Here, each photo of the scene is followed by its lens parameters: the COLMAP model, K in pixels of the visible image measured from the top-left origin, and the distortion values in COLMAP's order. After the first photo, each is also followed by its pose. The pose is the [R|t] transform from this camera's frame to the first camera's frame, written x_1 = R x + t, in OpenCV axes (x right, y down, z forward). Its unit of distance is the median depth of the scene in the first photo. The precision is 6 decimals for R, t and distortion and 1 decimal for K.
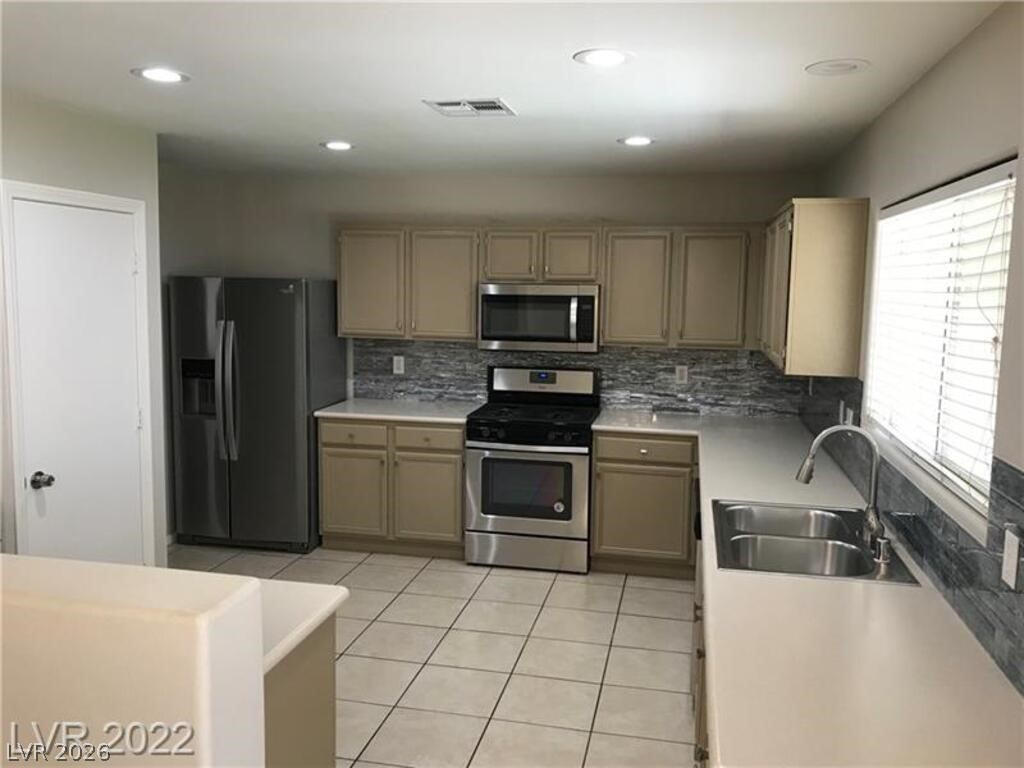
lens RADIAL K [[836.4, 0, 512.0], [0, 836.4, 384.0], [0, 0, 1]] dist [0.055889, -0.115650]
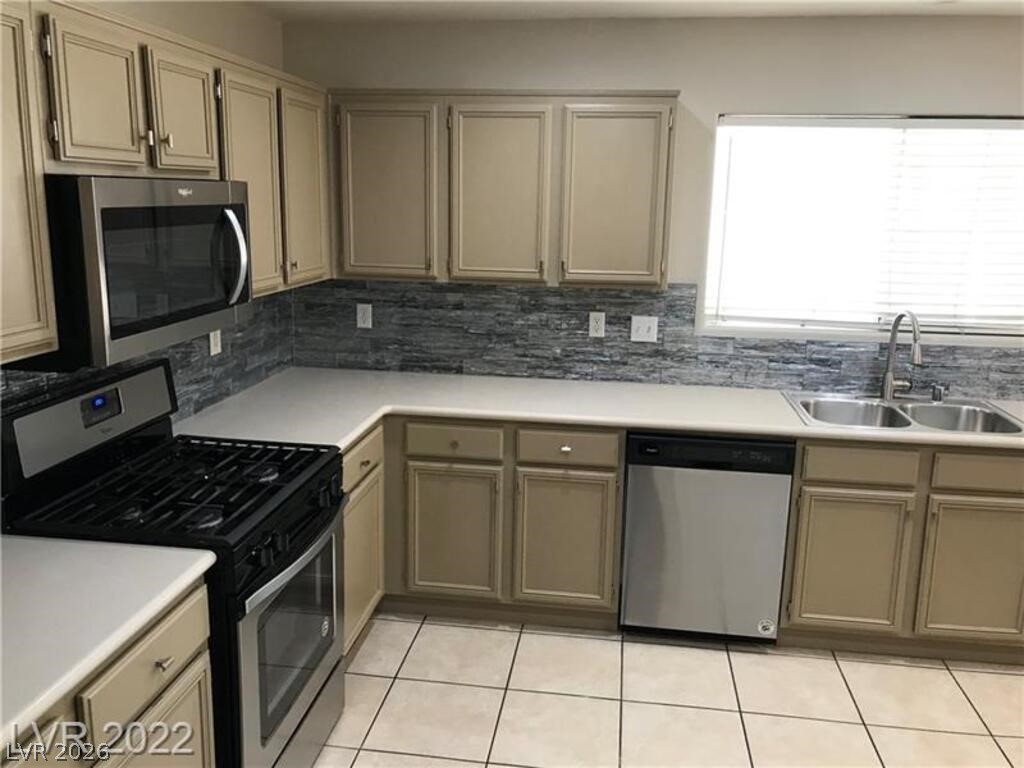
lens RADIAL K [[836.4, 0, 512.0], [0, 836.4, 384.0], [0, 0, 1]] dist [0.055889, -0.115650]
pose [[-0.073142, -0.233982, 0.969486, -0.388946], [0.099017, 0.965583, 0.240510, -0.101006], [-0.992394, 0.113587, -0.047457, 0.833076]]
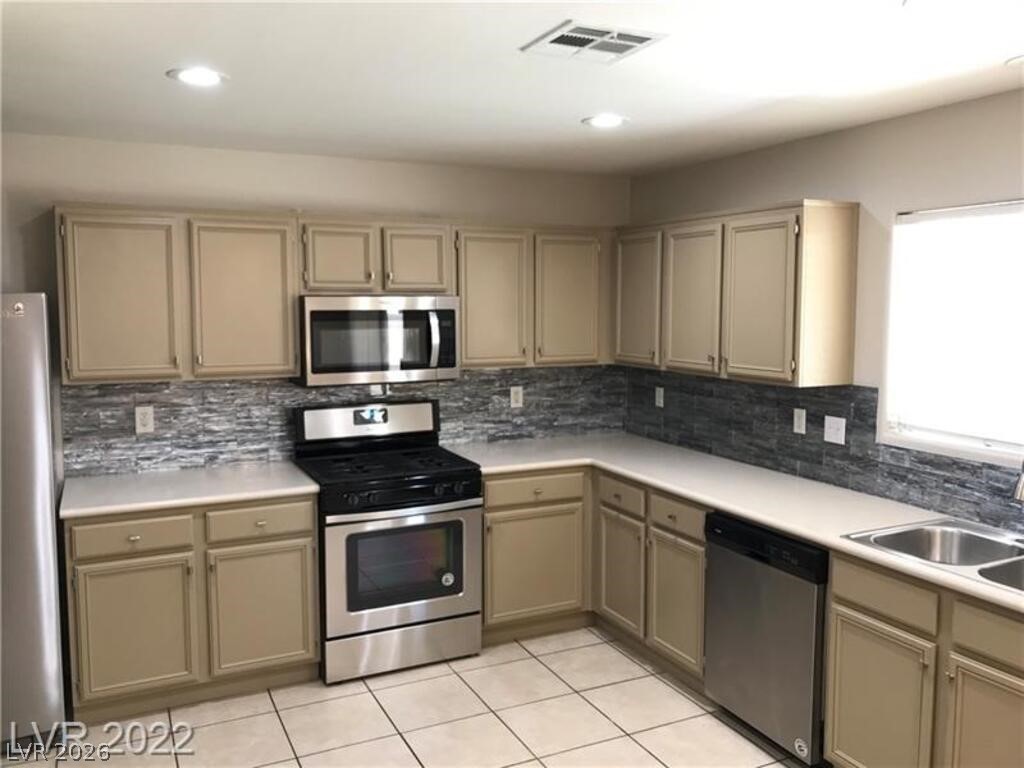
lens RADIAL K [[836.4, 0, 512.0], [0, 836.4, 384.0], [0, 0, 1]] dist [0.055889, -0.115650]
pose [[0.789414, -0.079216, 0.608729, -0.336443], [0.087014, 0.996066, 0.016780, -0.040039], [-0.607663, 0.039721, 0.793201, 0.309858]]
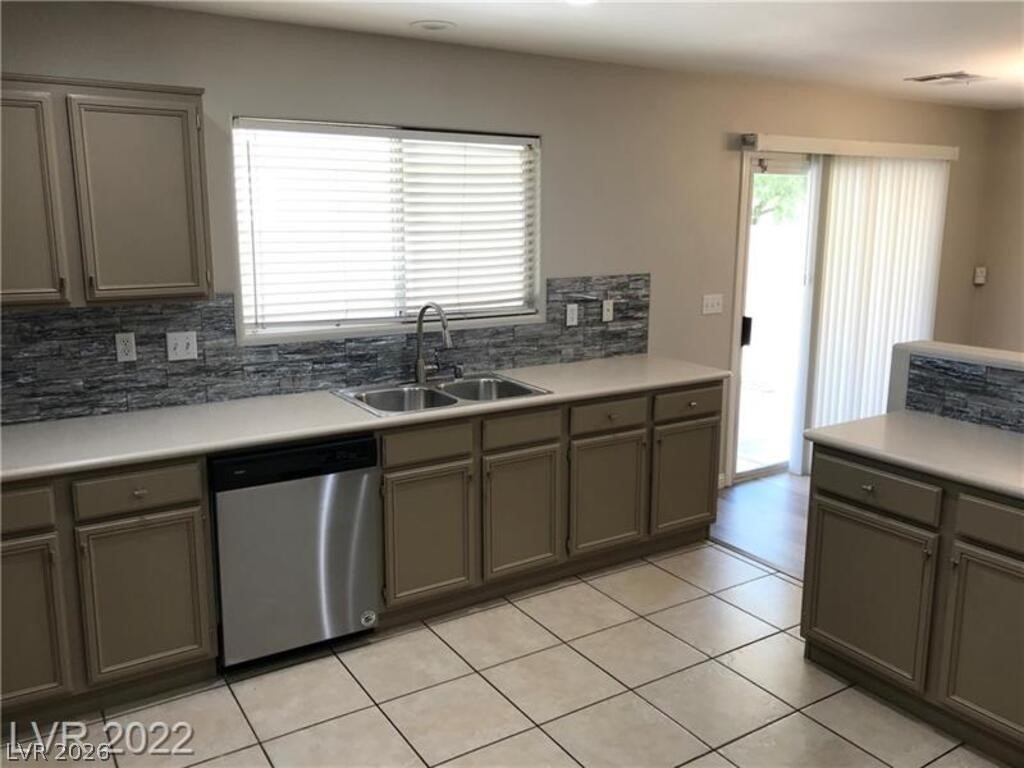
lens RADIAL K [[837.6, 0, 517.5], [0, 837.6, 377.5], [0, 0, 1]] dist [0.003415, -0.006554]
pose [[-0.711055, -0.157238, 0.685330, -0.332543], [0.063952, 0.956173, 0.285731, -0.108969], [-0.700222, 0.246999, -0.669836, 0.936731]]
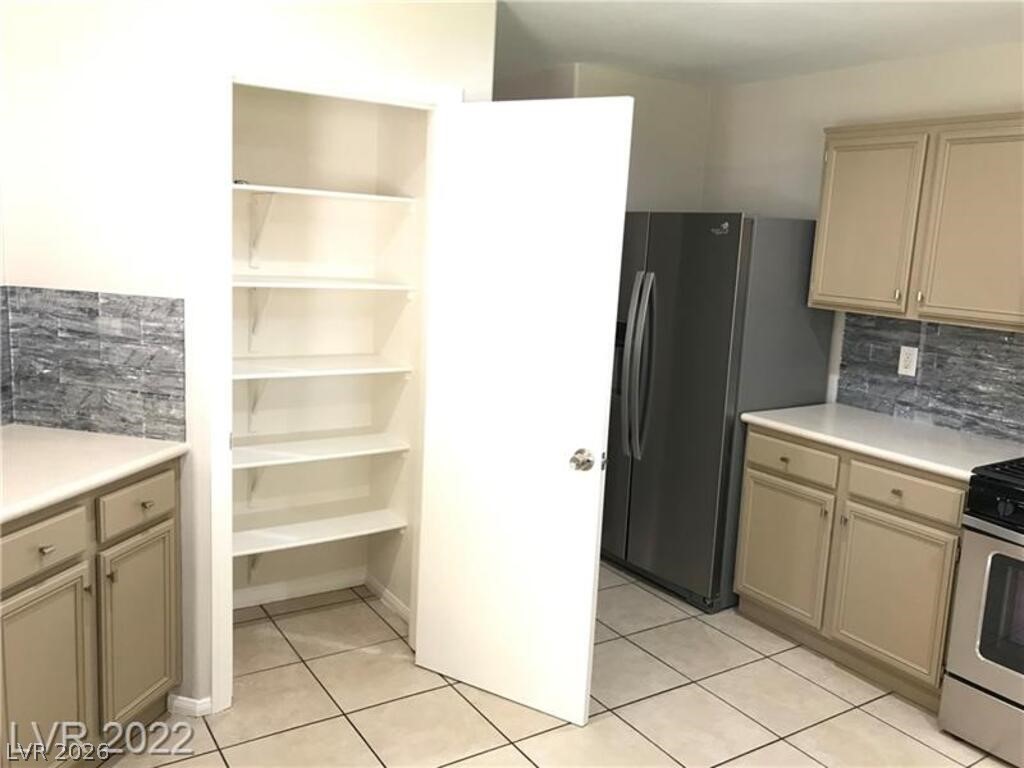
lens RADIAL K [[837.6, 0, 517.5], [0, 837.6, 377.5], [0, 0, 1]] dist [0.003415, -0.006554]
pose [[0.710225, 0.134976, -0.690914, 0.095799], [-0.122180, 0.990186, 0.067846, -0.018968], [0.693291, 0.036230, 0.719747, 0.385131]]
